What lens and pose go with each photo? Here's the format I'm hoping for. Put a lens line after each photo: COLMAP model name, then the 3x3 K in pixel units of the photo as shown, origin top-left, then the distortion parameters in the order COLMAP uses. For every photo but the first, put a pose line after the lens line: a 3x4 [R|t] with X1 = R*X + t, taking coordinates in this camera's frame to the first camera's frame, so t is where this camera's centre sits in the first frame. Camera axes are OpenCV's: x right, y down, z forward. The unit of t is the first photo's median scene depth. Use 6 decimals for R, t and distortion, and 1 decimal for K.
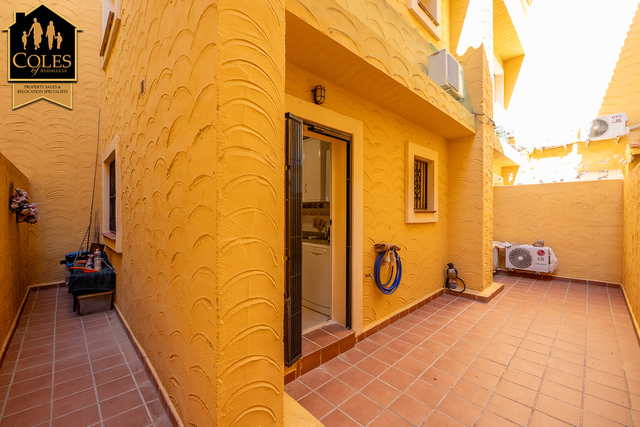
lens RADIAL K [[270.9, 0, 317.2], [0, 270.9, 213.8], [0, 0, 1]] dist [-0.012100, 0.000089]
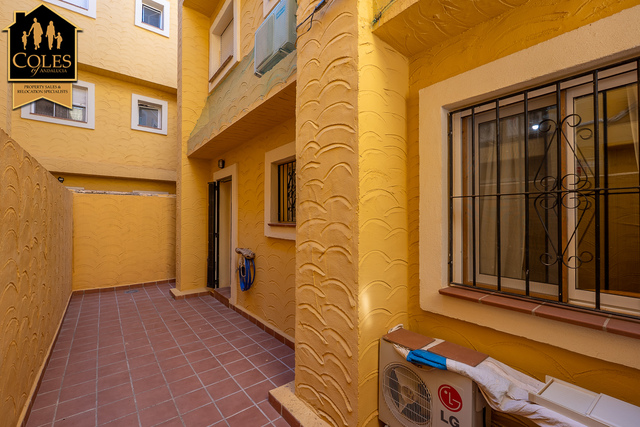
lens RADIAL K [[270.9, 0, 317.2], [0, 270.9, 213.8], [0, 0, 1]] dist [-0.012100, 0.000089]
pose [[-0.094655, -0.014005, -0.995412, 1.389139], [-0.005274, 0.999894, -0.013567, -0.038222], [0.995496, 0.003965, -0.094718, 1.379119]]
